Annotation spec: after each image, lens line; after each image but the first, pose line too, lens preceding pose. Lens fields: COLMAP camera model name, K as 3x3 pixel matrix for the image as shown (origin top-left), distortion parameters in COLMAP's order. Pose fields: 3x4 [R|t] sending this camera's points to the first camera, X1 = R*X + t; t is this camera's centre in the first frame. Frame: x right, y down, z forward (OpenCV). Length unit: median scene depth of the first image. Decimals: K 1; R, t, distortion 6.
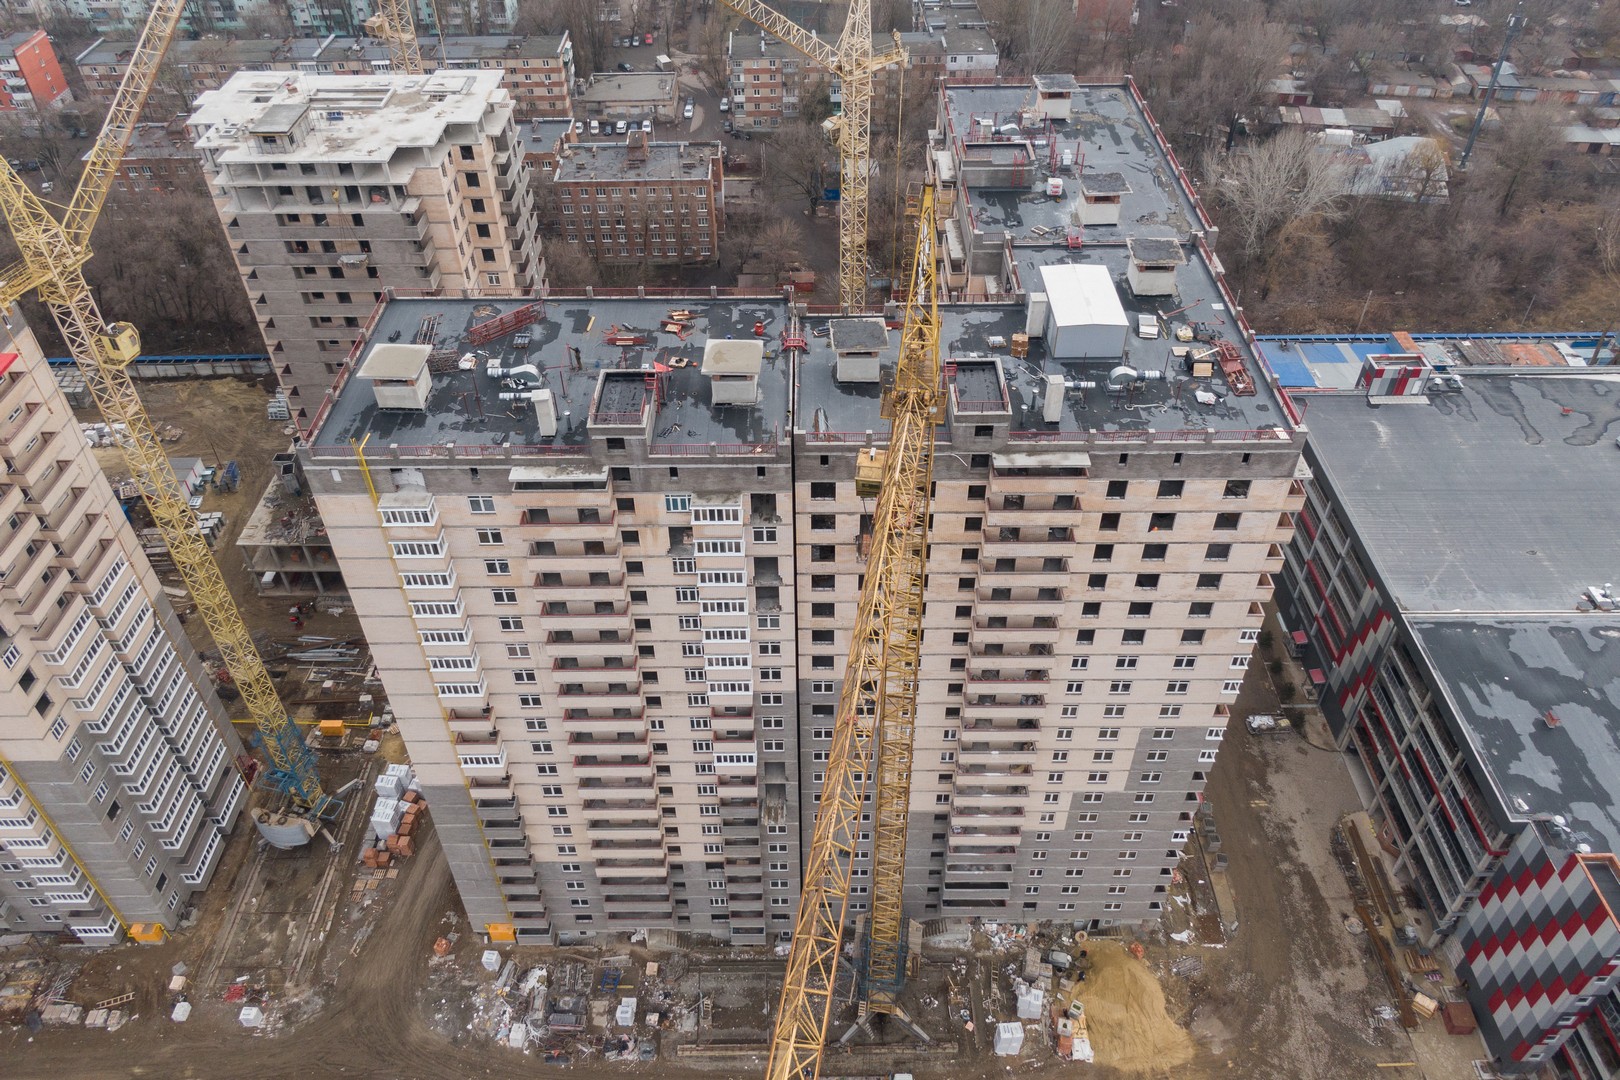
lens RADIAL K [[1154.5, 0, 808.0], [0, 1154.5, 475.8], [0, 0, 1]] dist [0.015860, -0.020065]
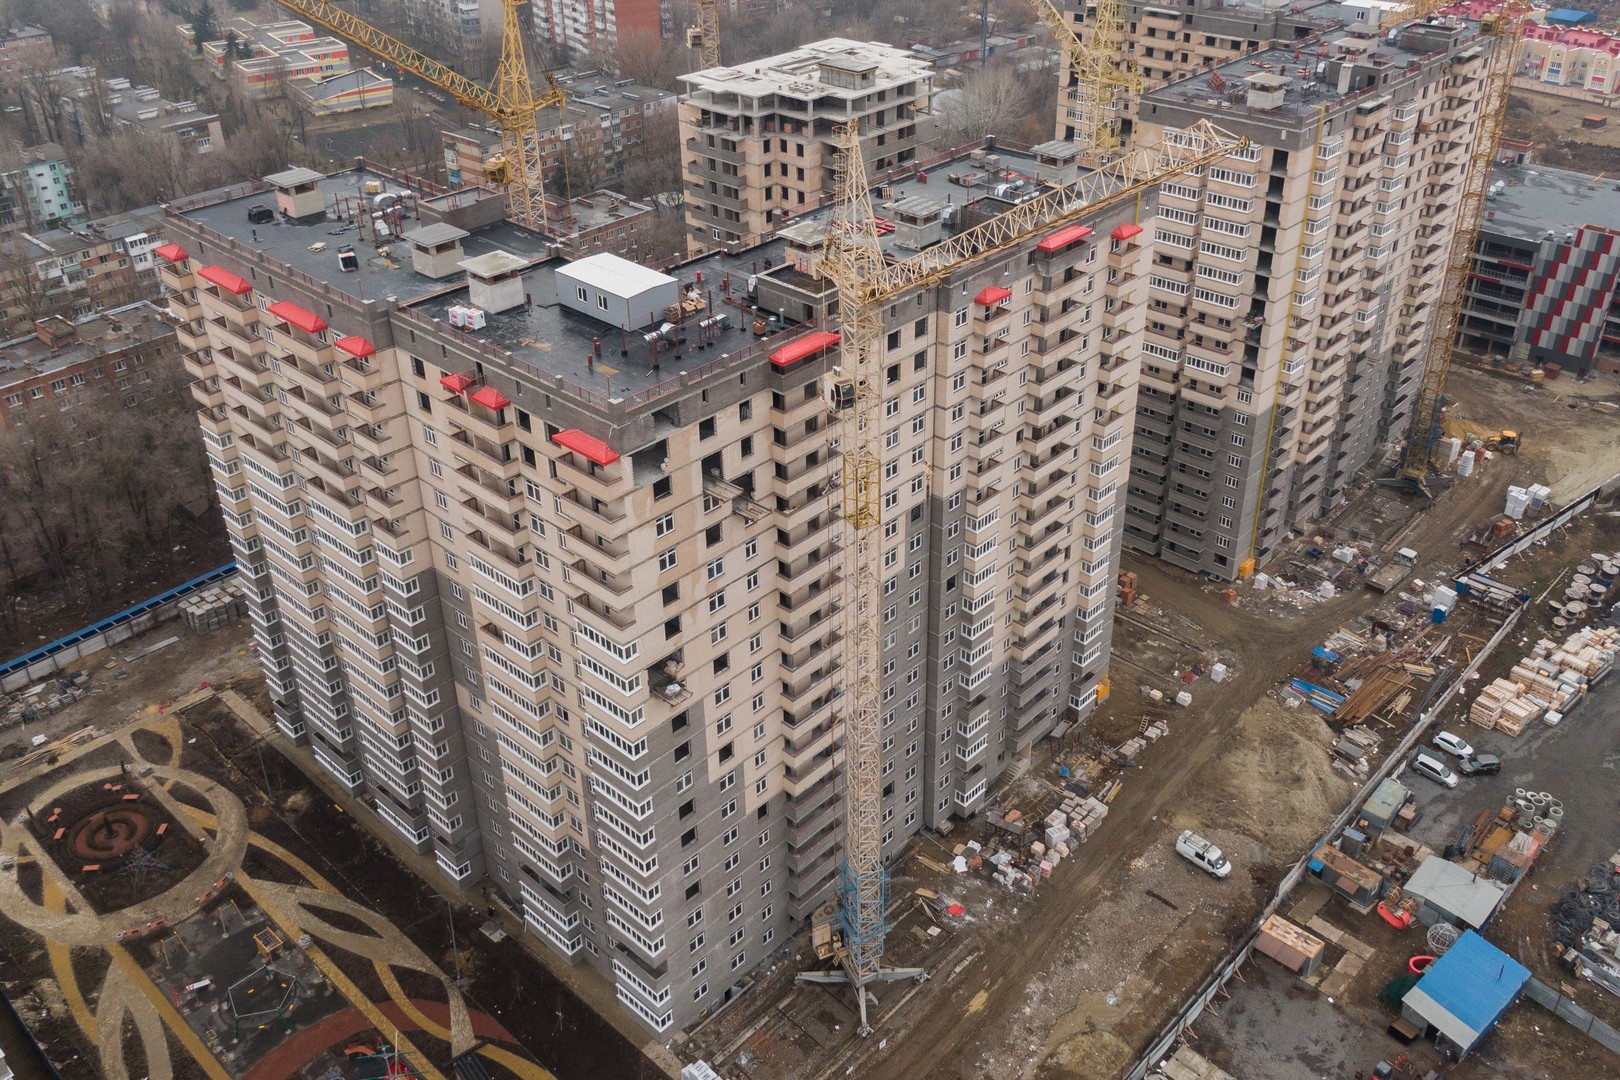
lens RADIAL K [[1386.0, 0, 833.2], [0, 1386.0, 461.7], [0, 0, 1]] dist [0.041797, -0.064261]
pose [[0.676224, -0.353958, 0.646092, -1.663034], [0.474125, 0.880347, -0.013943, 0.084851], [-0.563850, 0.315757, 0.763132, 0.001278]]
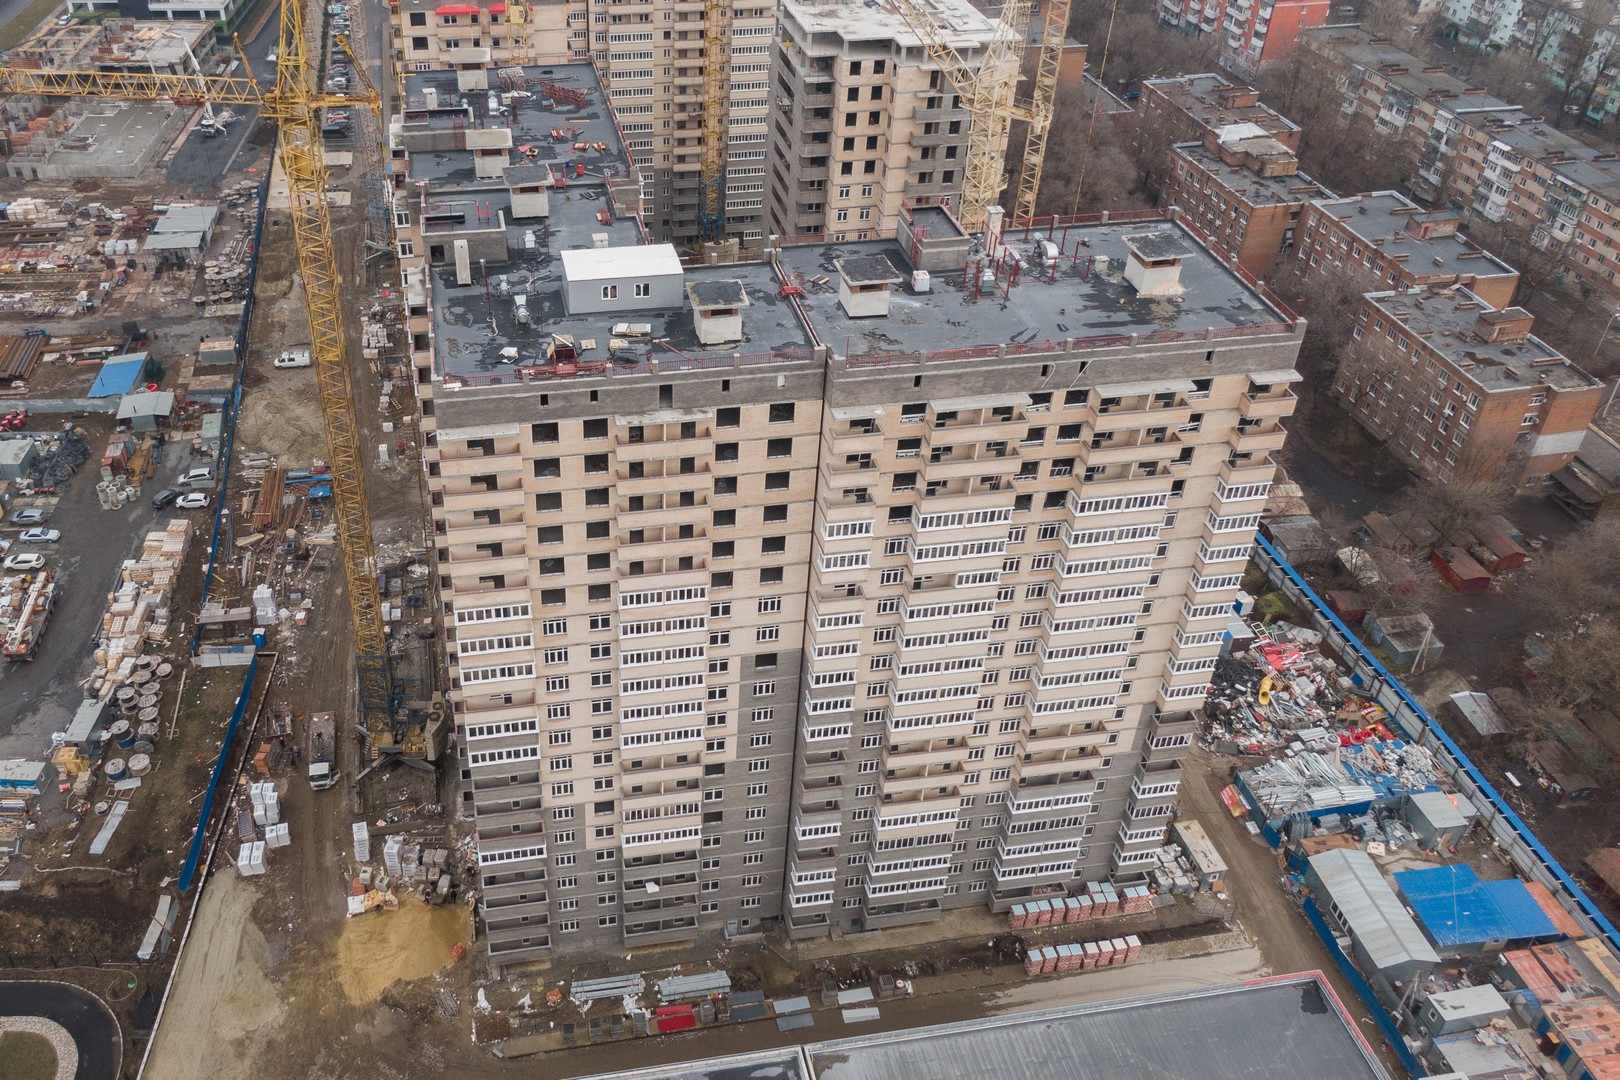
lens RADIAL K [[1386.0, 0, 673.5], [0, 1386.0, 493.8], [0, 0, 1]] dist [0.041797, -0.064261]
pose [[0.164086, 0.574951, -0.801565, 1.059749], [-0.635836, 0.682897, 0.359672, -0.385284], [0.754180, 0.450648, 0.477628, 0.441573]]
